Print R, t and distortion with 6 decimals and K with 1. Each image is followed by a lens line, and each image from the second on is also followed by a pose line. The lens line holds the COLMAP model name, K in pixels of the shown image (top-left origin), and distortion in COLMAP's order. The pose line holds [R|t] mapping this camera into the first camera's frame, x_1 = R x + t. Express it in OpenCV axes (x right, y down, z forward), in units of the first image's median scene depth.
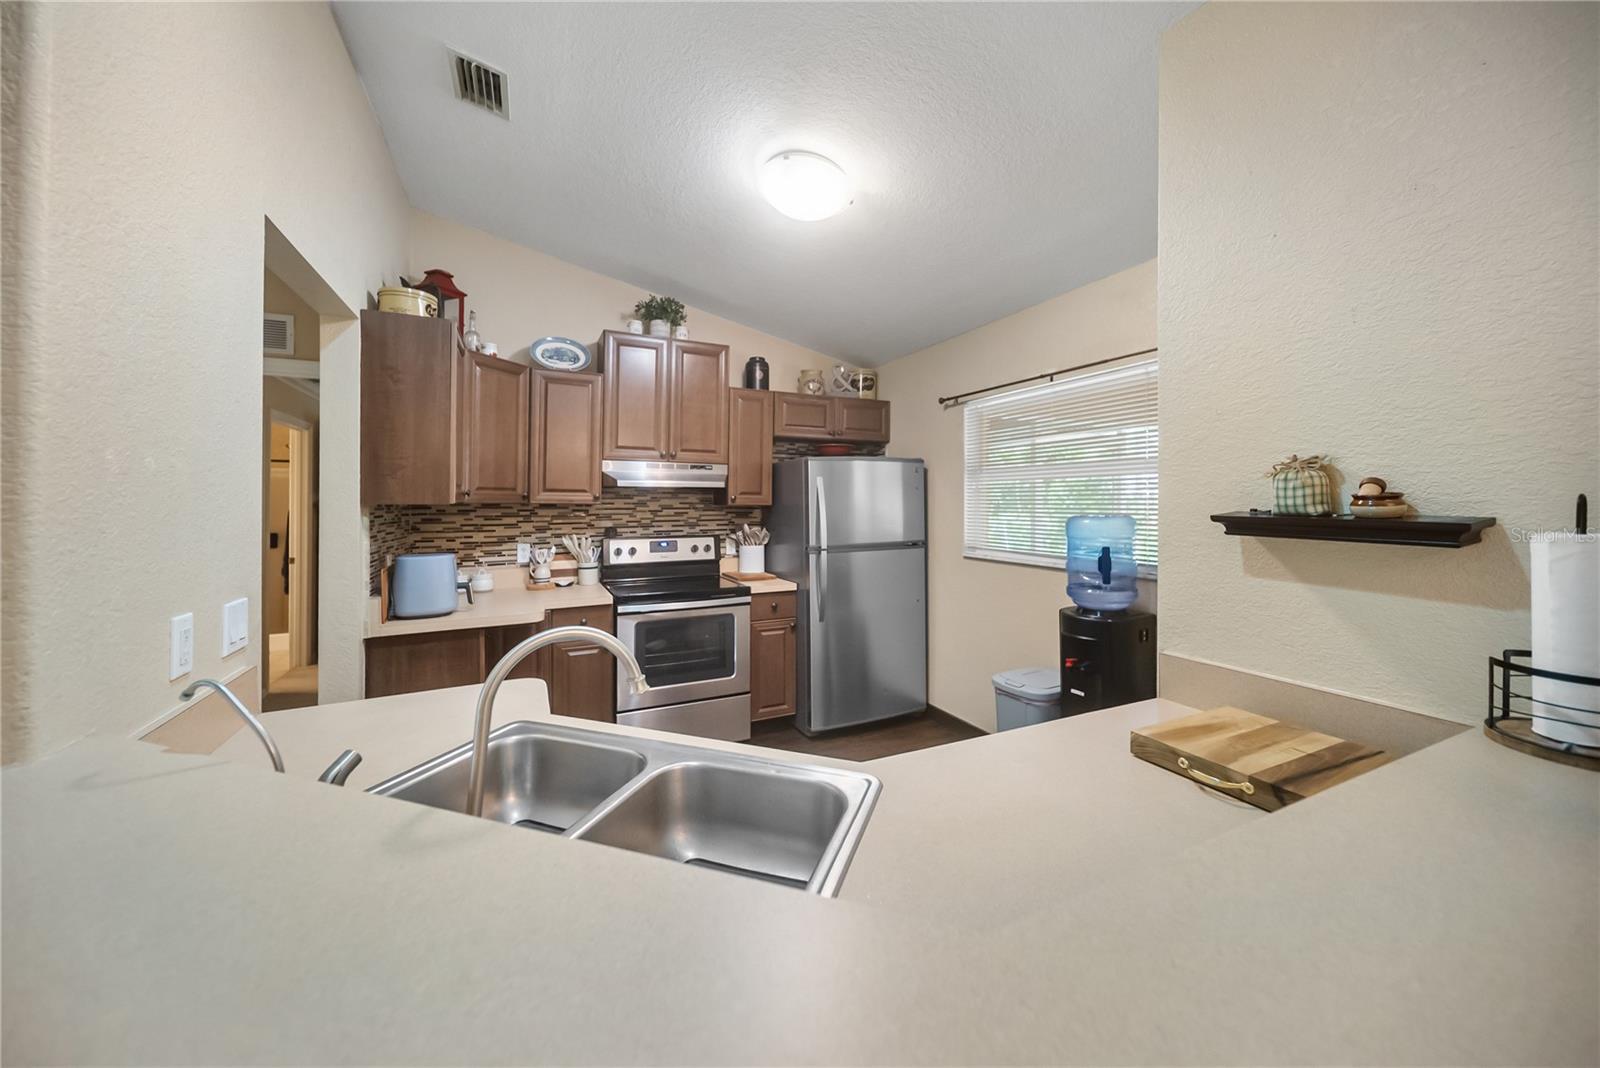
lens RADIAL K [[581.3, 0, 805.4], [0, 581.3, 499.5], [0, 0, 1]] dist [-0.001631, -0.000110]
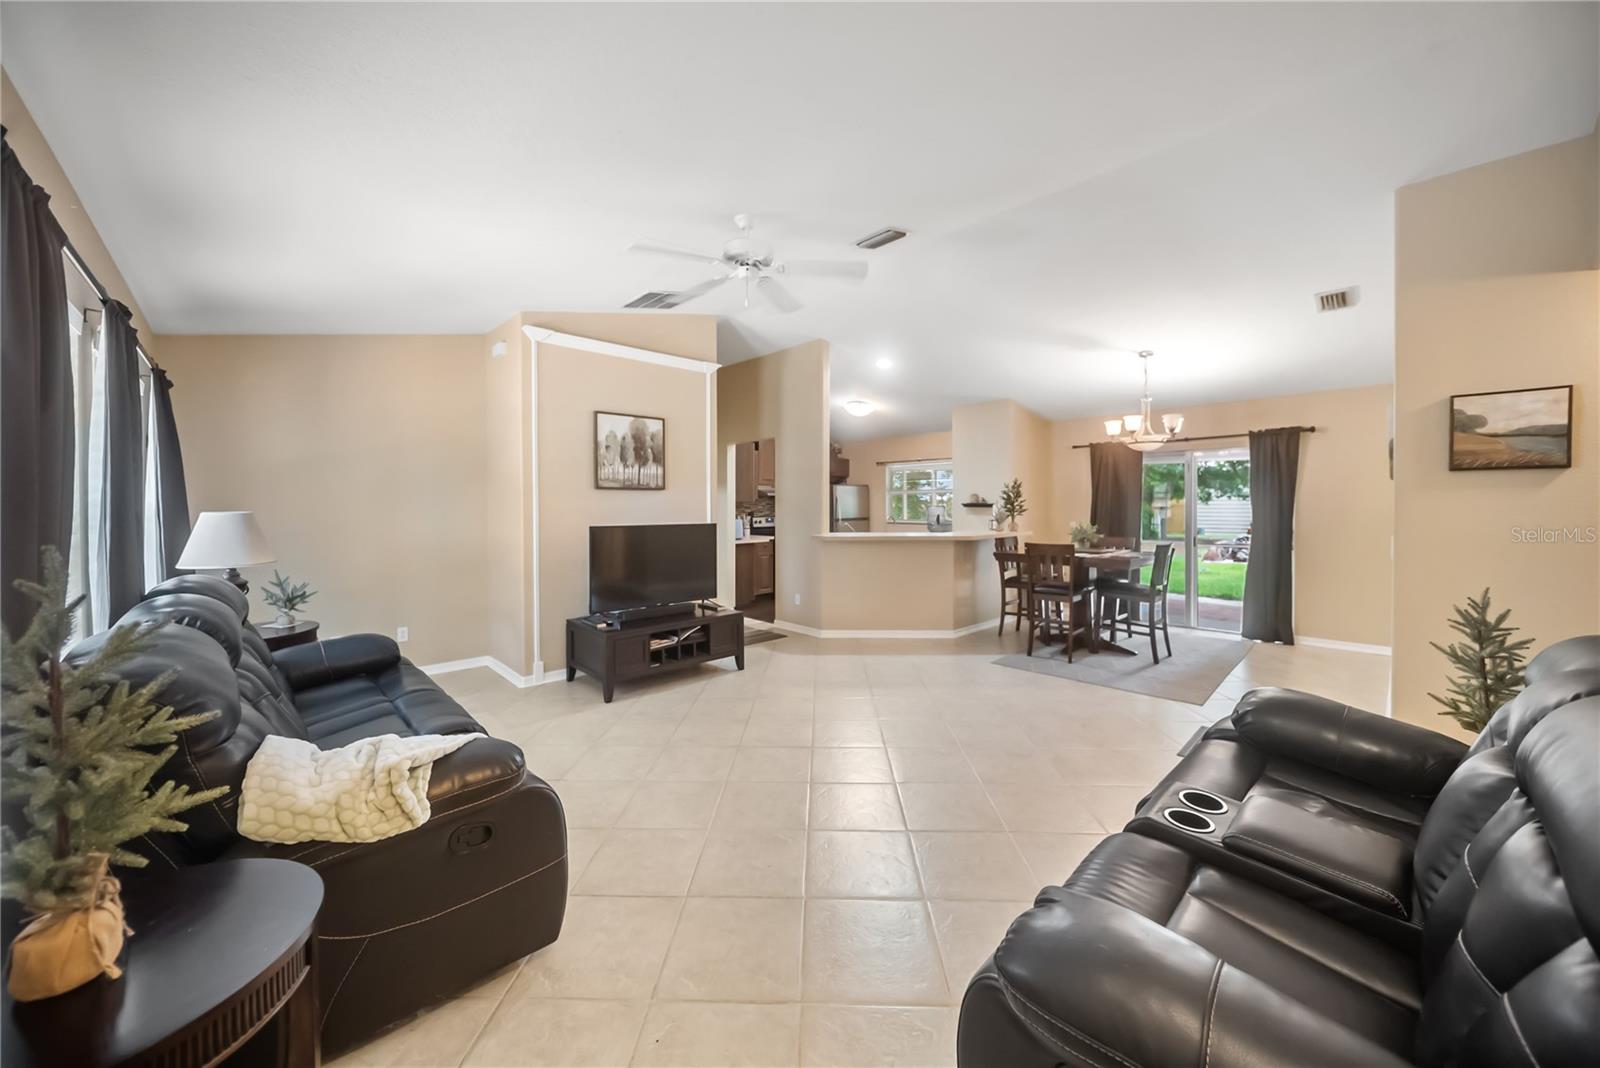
lens RADIAL K [[581.3, 0, 803.3], [0, 581.3, 510.9], [0, 0, 1]] dist [-0.001631, -0.000110]
pose [[0.950135, -0.002496, 0.311828, -0.960458], [-0.002269, 0.999886, 0.014916, 0.006051], [-0.311829, -0.014880, 0.950022, -1.480227]]
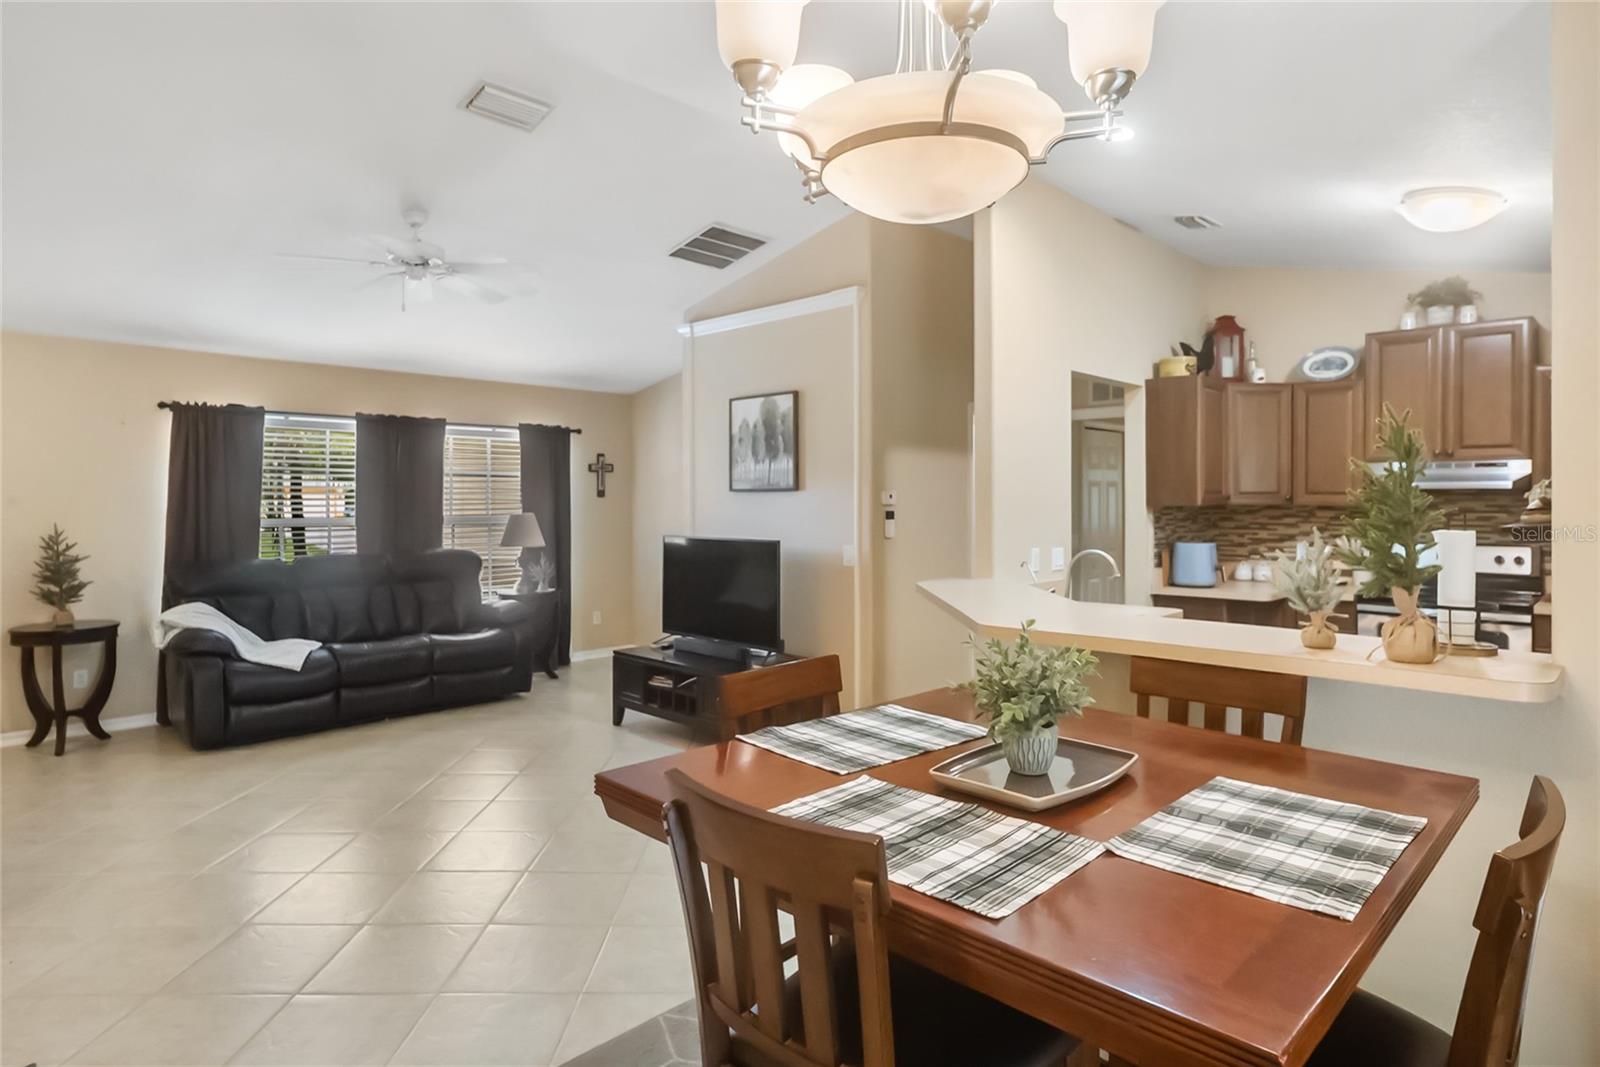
lens RADIAL K [[893.3, 0, 812.9], [0, 893.3, 491.4], [0, 0, 1]] dist [-0.002260, 0.001040]
pose [[0.349180, -0.005913, -0.937037, 0.781663], [0.005375, 0.999976, -0.004307, -0.016865], [0.937040, -0.003532, 0.349204, -0.448657]]
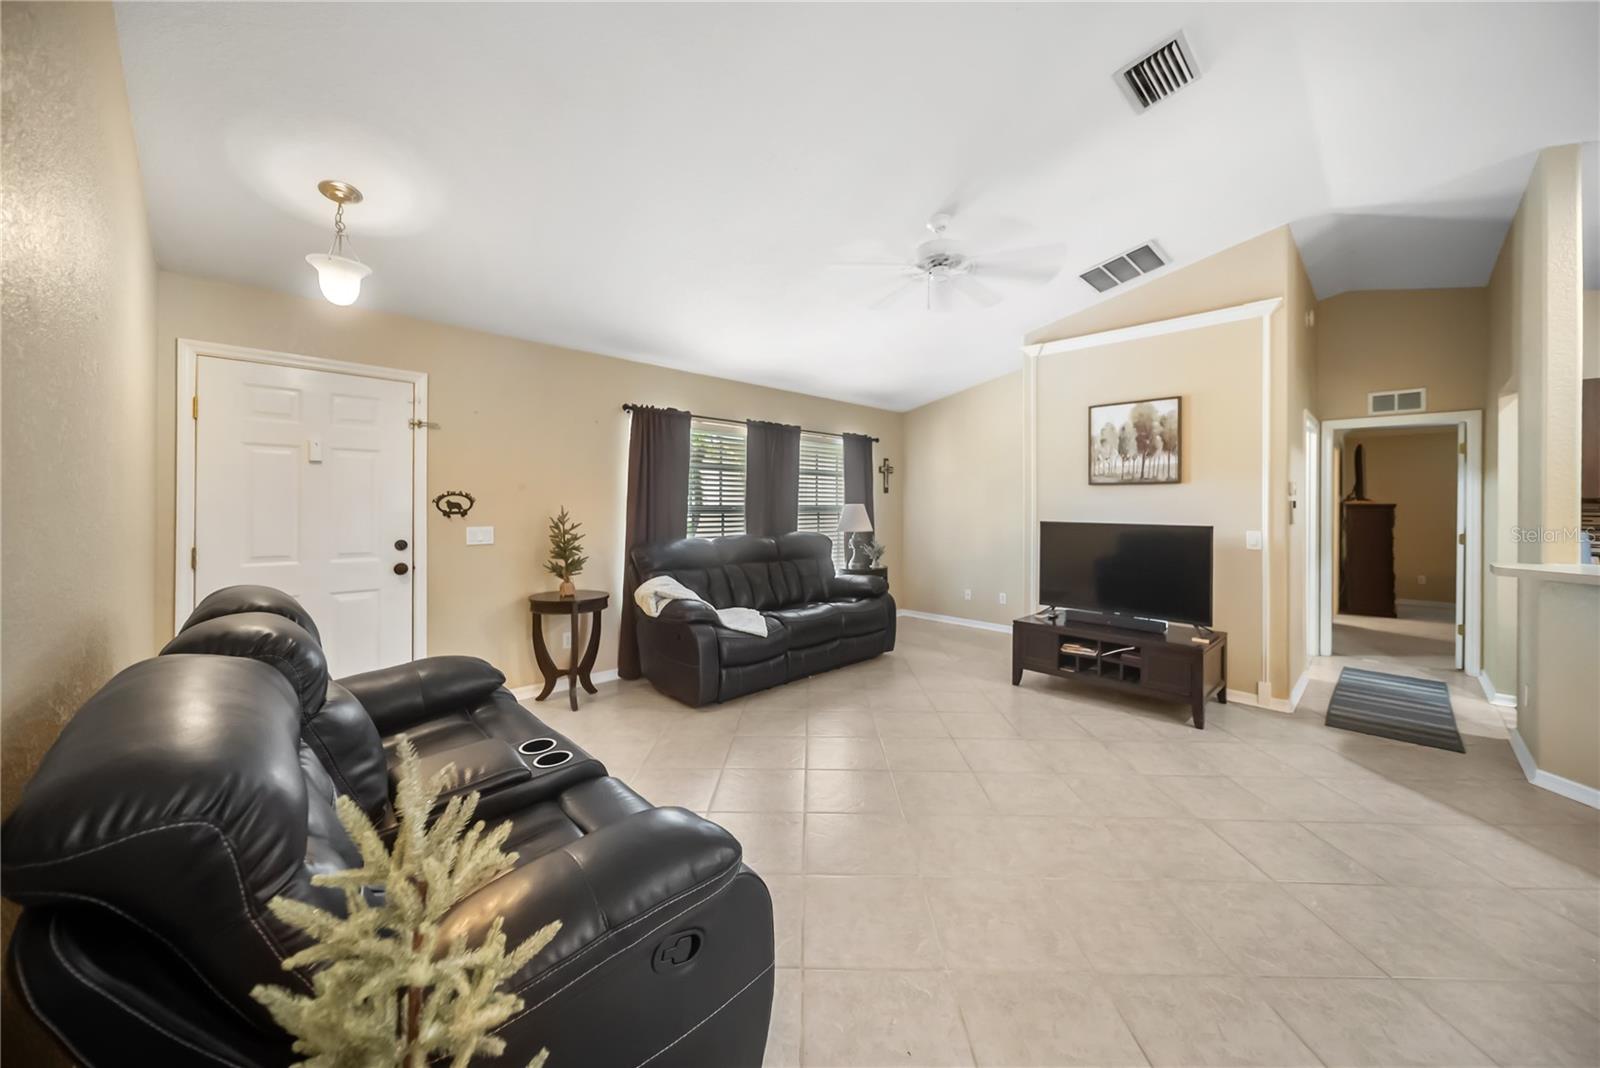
lens RADIAL K [[581.3, 0, 806.0], [0, 581.3, 505.2], [0, 0, 1]] dist [-0.001631, -0.000110]
pose [[0.329167, 0.007173, -0.944244, 0.104040], [-0.002414, 0.999974, 0.006754, 0.015516], [0.944269, 0.000056, 0.329176, -1.076180]]
